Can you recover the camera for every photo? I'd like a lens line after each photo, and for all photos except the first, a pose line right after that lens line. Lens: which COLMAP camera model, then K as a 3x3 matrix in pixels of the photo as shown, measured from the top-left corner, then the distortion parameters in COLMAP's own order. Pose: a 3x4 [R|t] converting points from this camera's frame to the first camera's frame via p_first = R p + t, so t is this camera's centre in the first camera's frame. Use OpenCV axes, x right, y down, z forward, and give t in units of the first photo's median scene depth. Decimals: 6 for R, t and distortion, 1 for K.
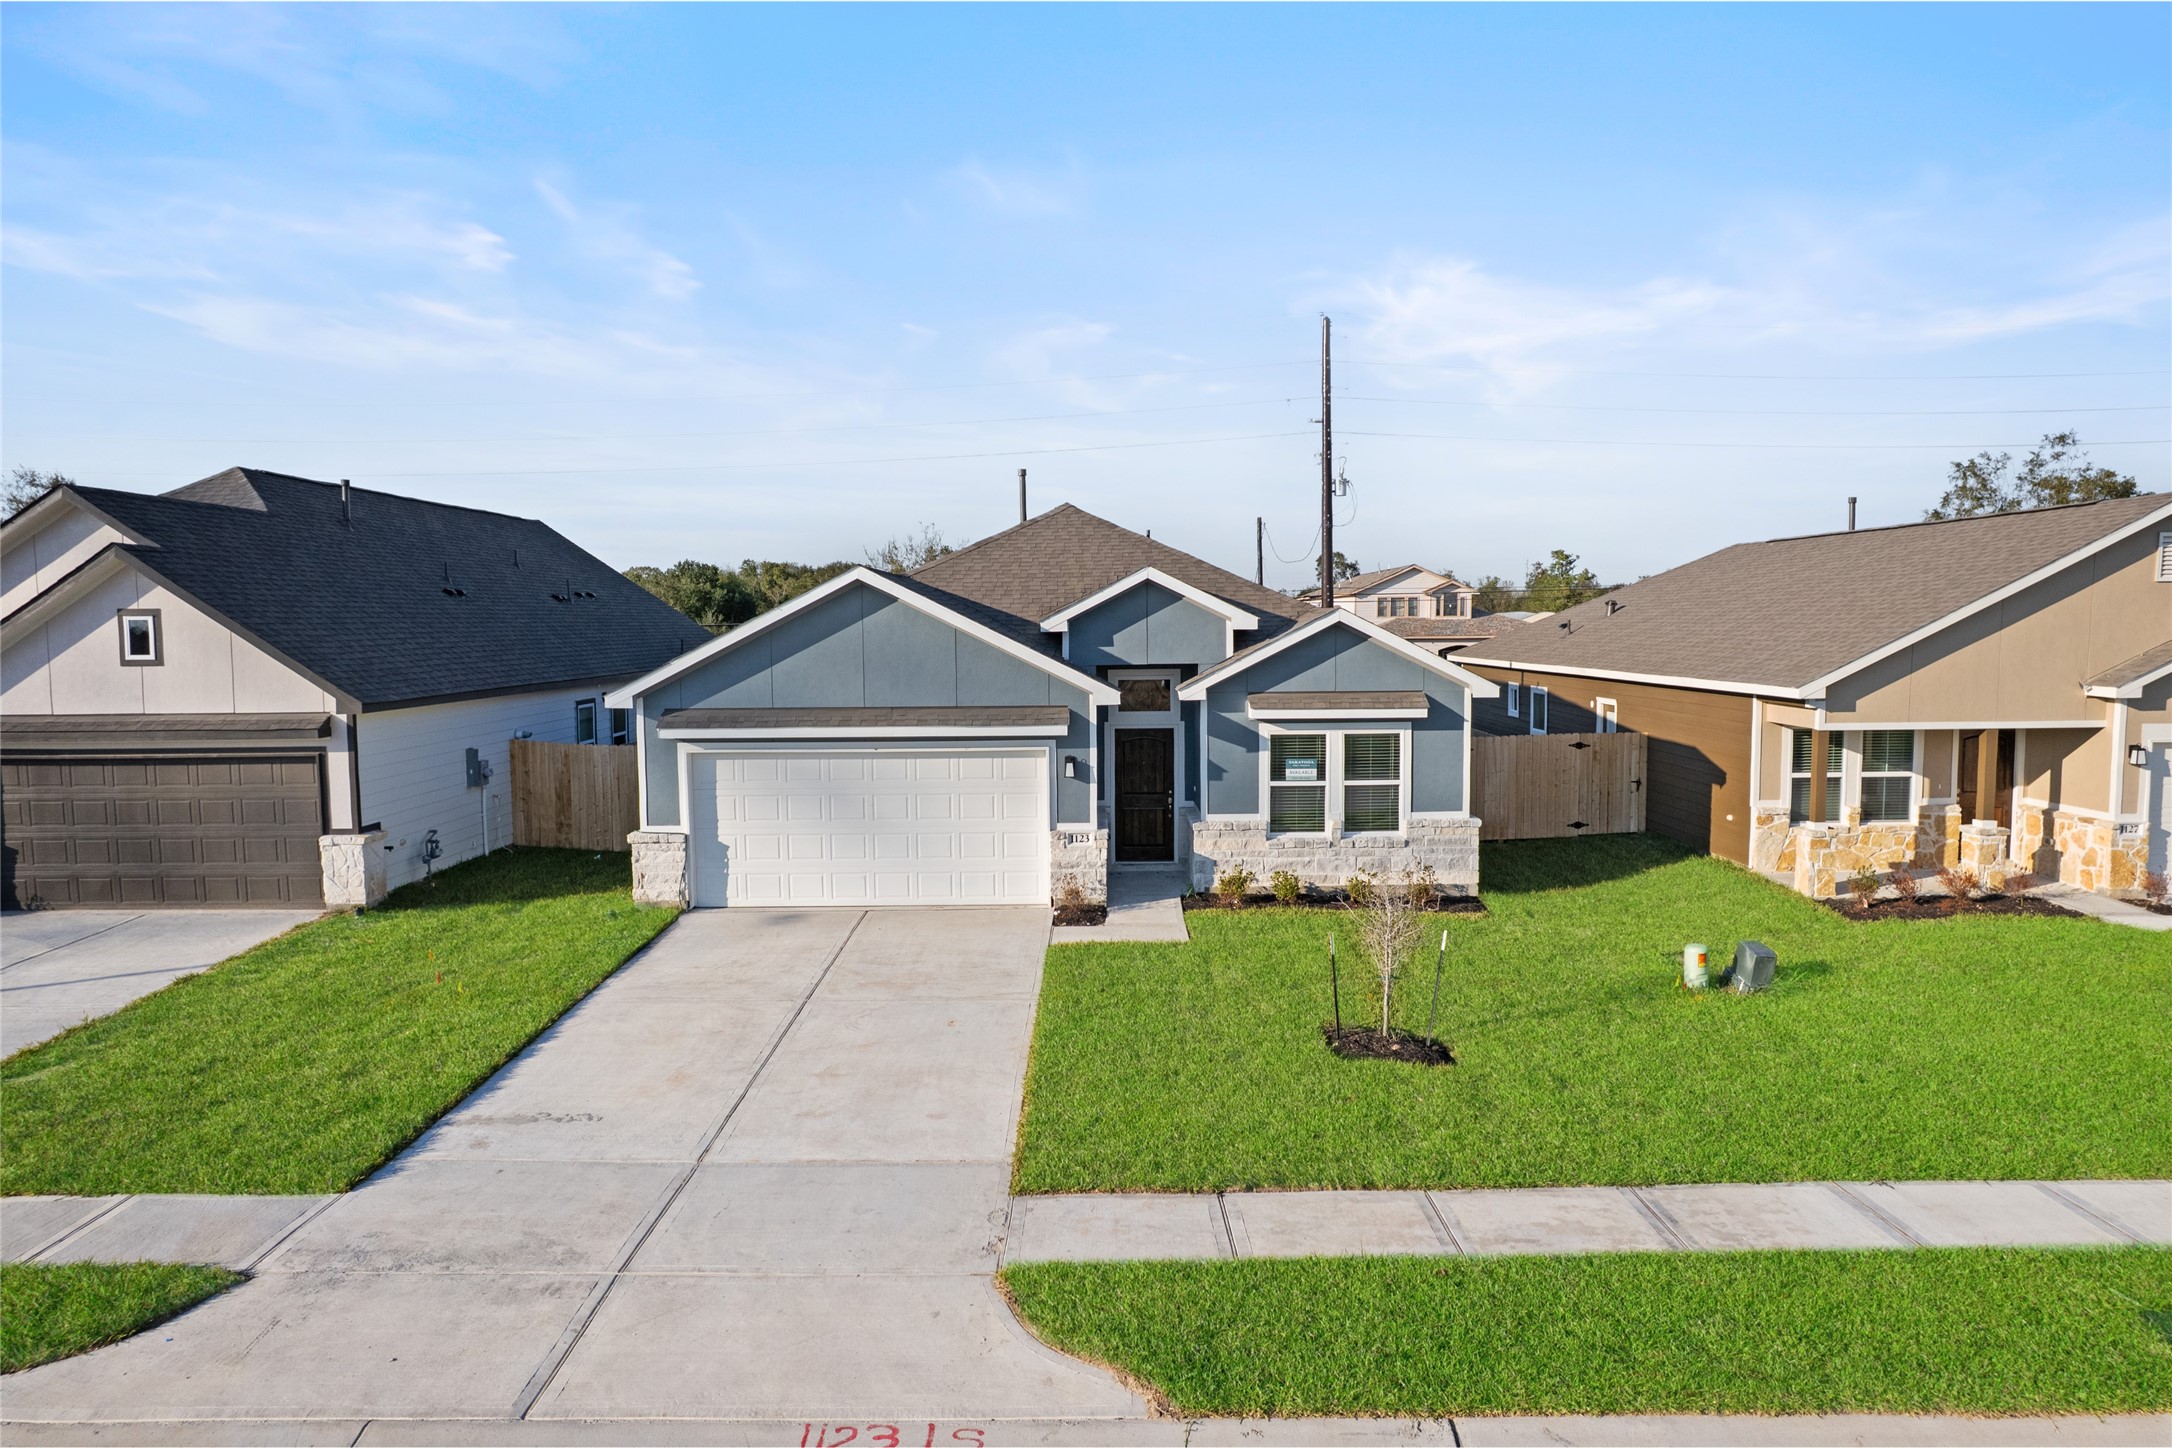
lens RADIAL K [[1401.9, 0, 1080.5], [0, 1401.9, 712.3], [0, 0, 1]] dist [-0.055276, 0.048262]
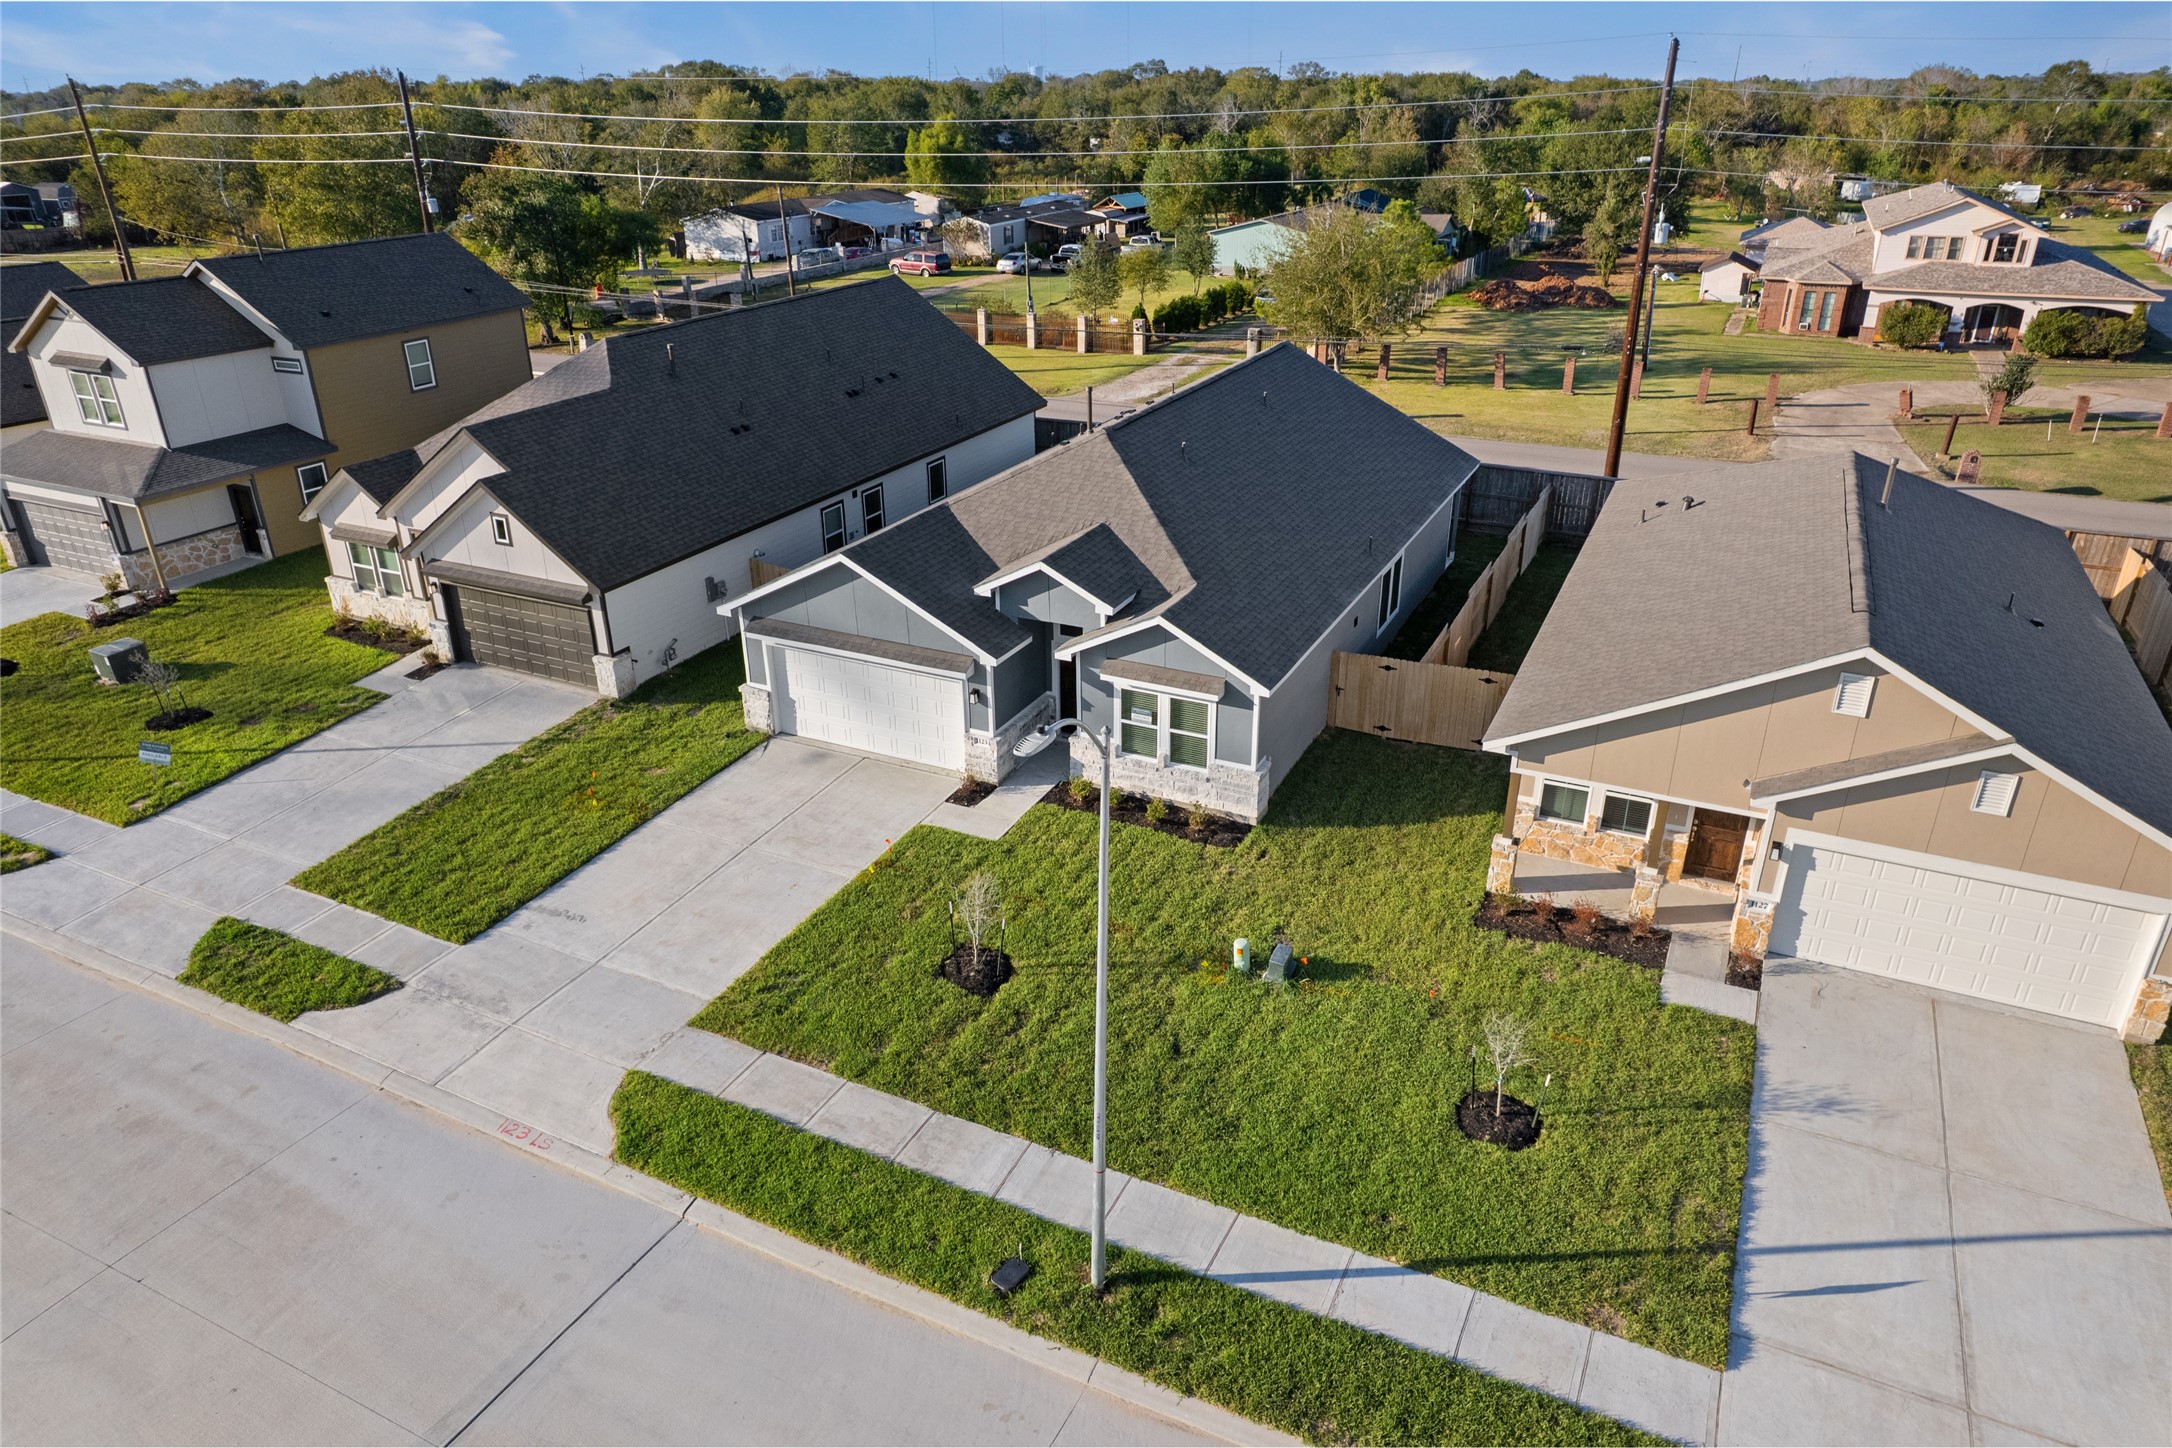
lens RADIAL K [[1401.9, 0, 1097.1], [0, 1401.9, 729.9], [0, 0, 1]] dist [-0.055276, 0.048262]
pose [[0.898596, 0.191352, -0.394853, 0.685583], [-0.029462, 0.924178, 0.380823, -0.484853], [0.437786, -0.330573, 0.836101, -0.190559]]
